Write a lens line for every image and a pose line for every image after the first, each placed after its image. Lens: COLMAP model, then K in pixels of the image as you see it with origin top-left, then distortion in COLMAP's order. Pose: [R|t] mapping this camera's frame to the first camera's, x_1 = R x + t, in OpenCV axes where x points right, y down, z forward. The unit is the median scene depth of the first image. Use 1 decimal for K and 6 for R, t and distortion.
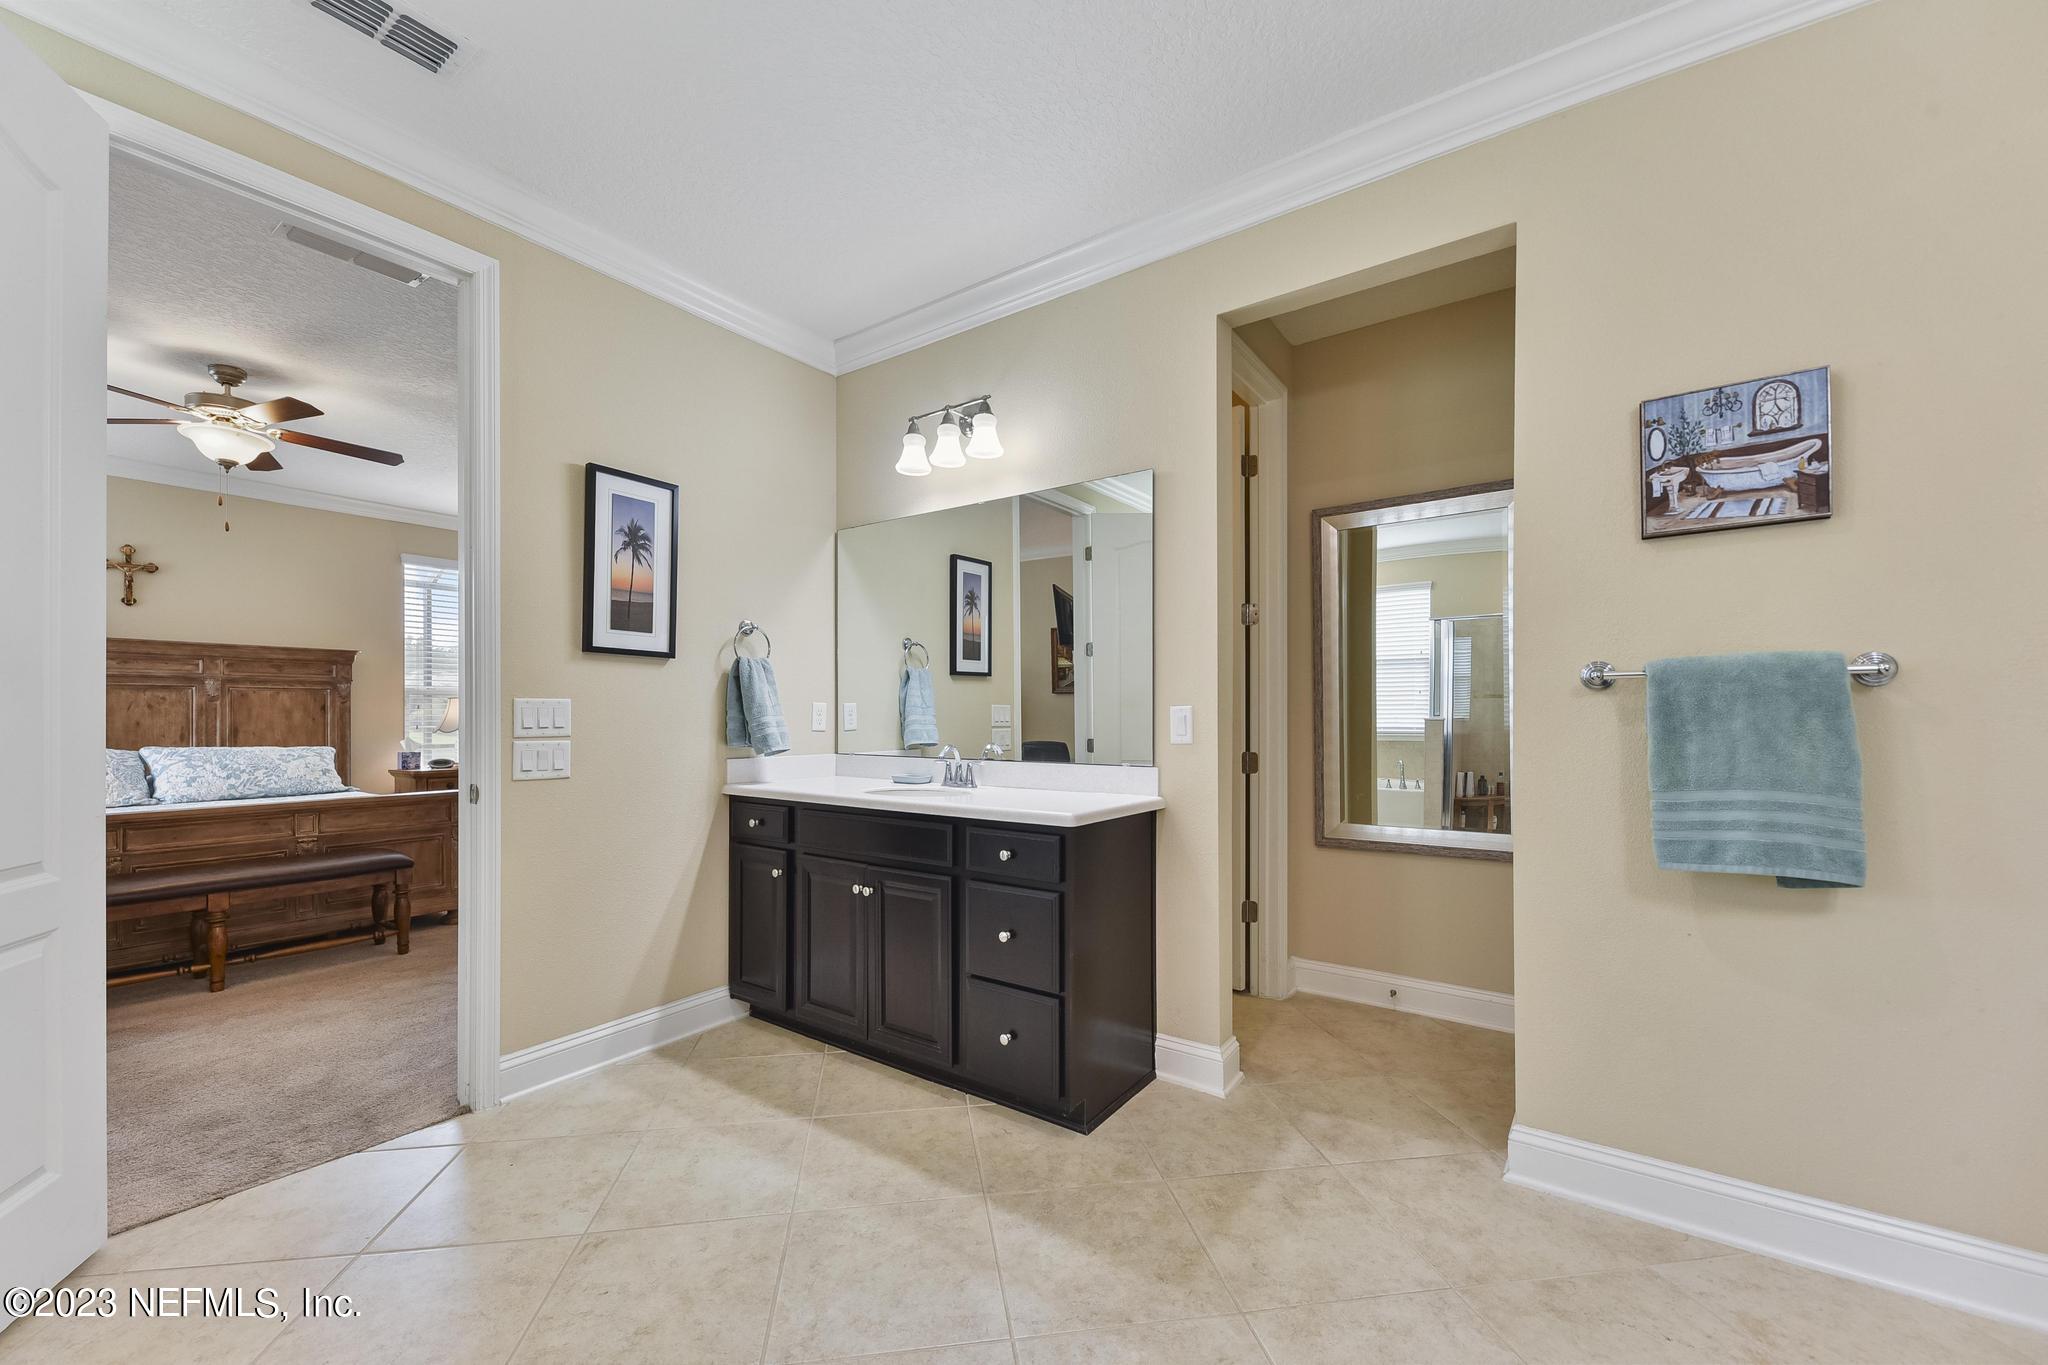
lens RADIAL K [[801.3, 0, 1023.0], [0, 801.3, 707.0], [0, 0, 1]] dist [0.001169, -0.000418]
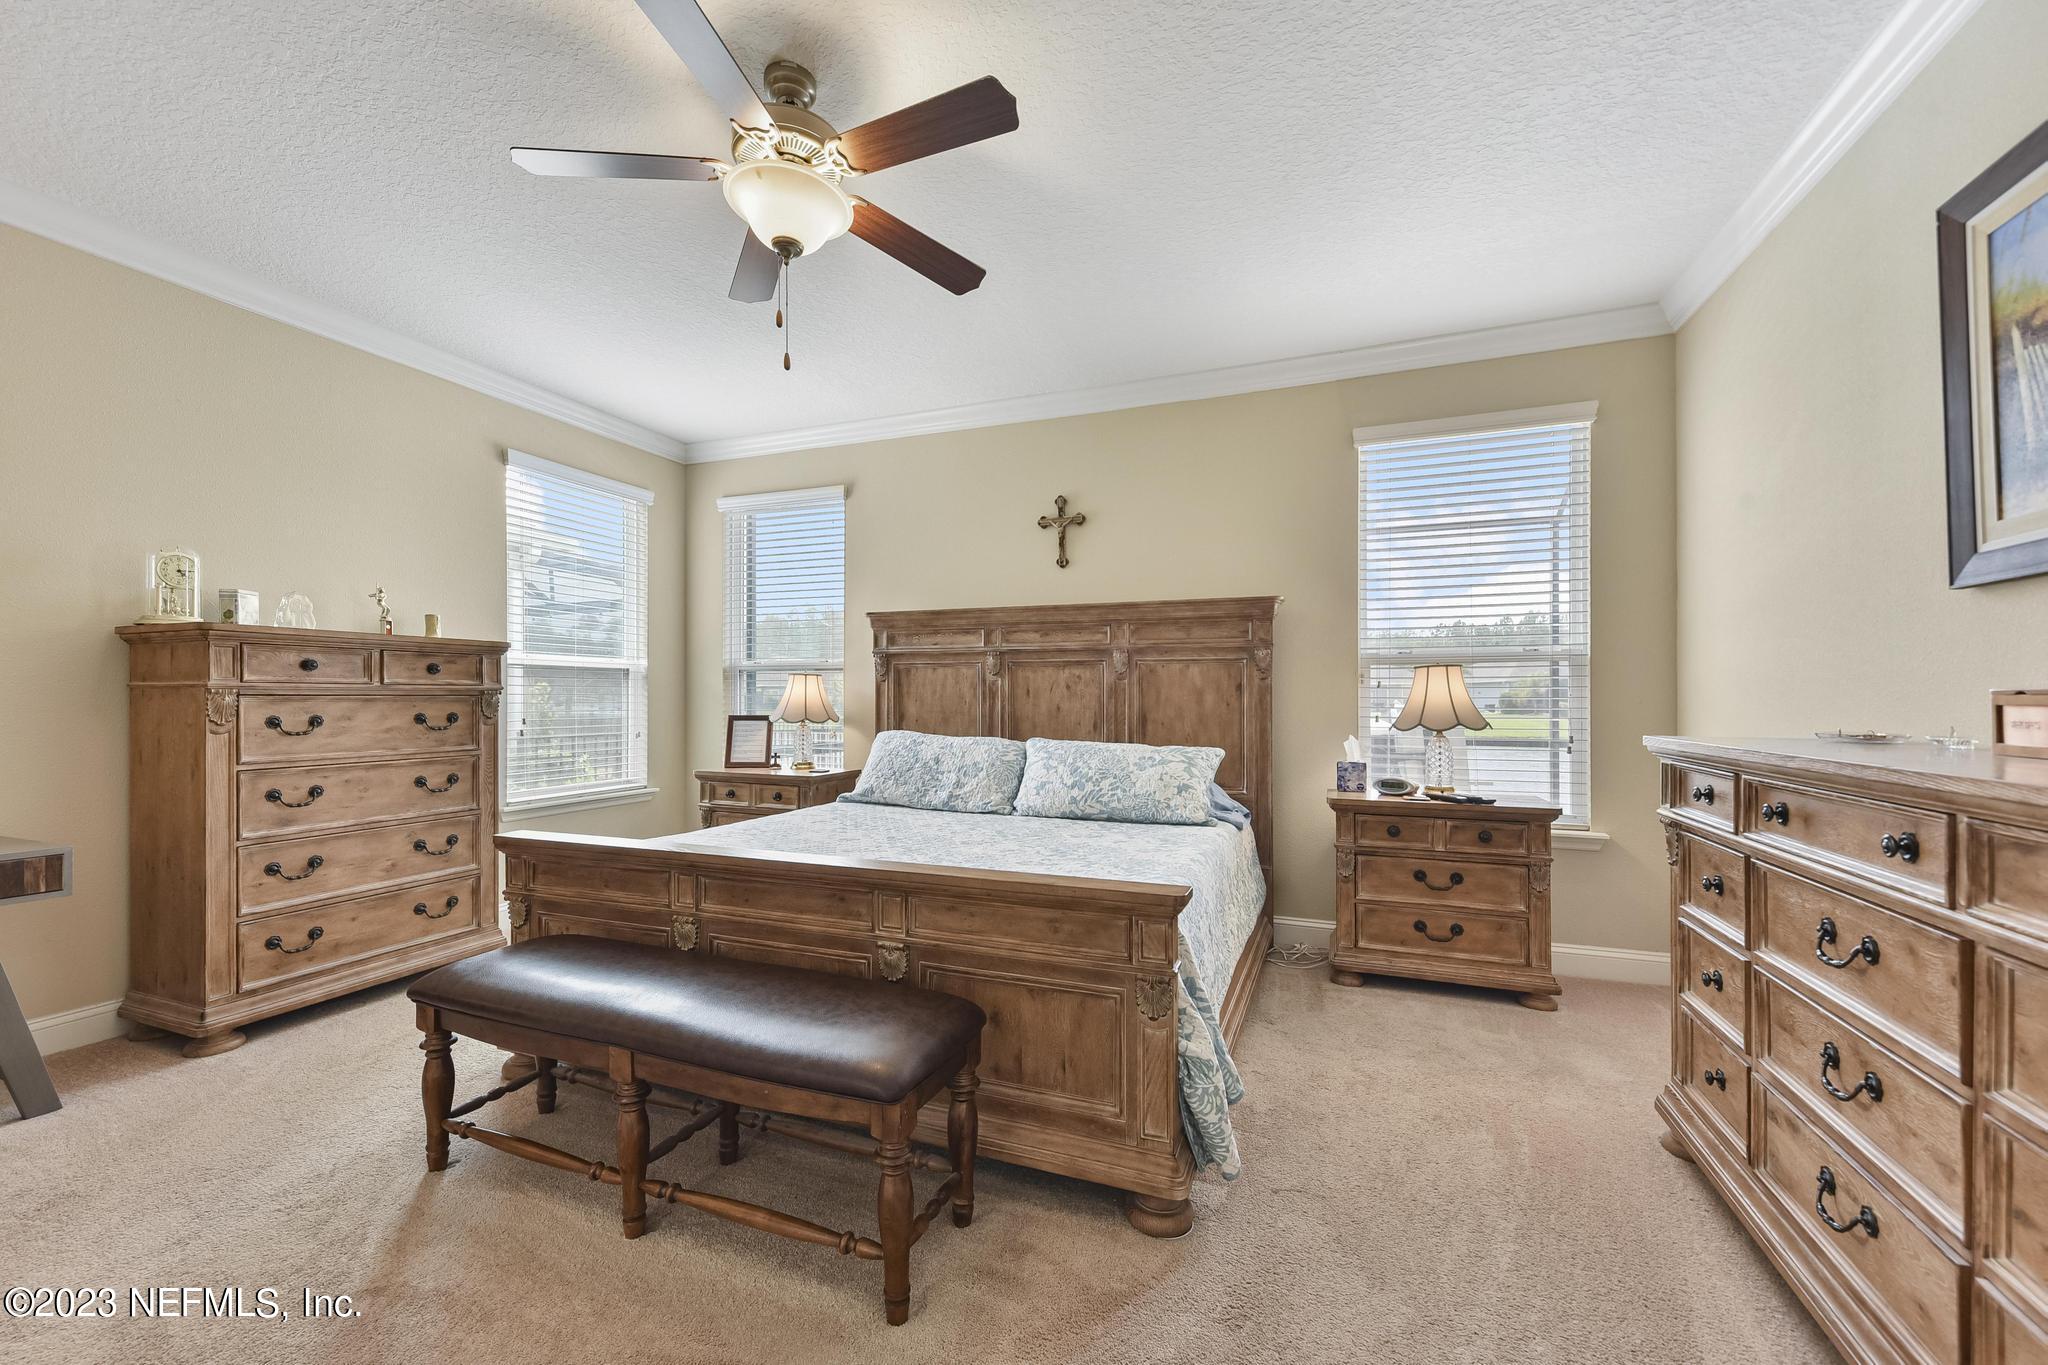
lens RADIAL K [[801.3, 0, 1023.0], [0, 801.3, 707.0], [0, 0, 1]] dist [0.001169, -0.000418]
pose [[0.232113, 0.011300, -0.972623, -0.291492], [0.007726, 0.999880, 0.013461, 0.007728], [0.972658, -0.010639, 0.231997, 0.728645]]
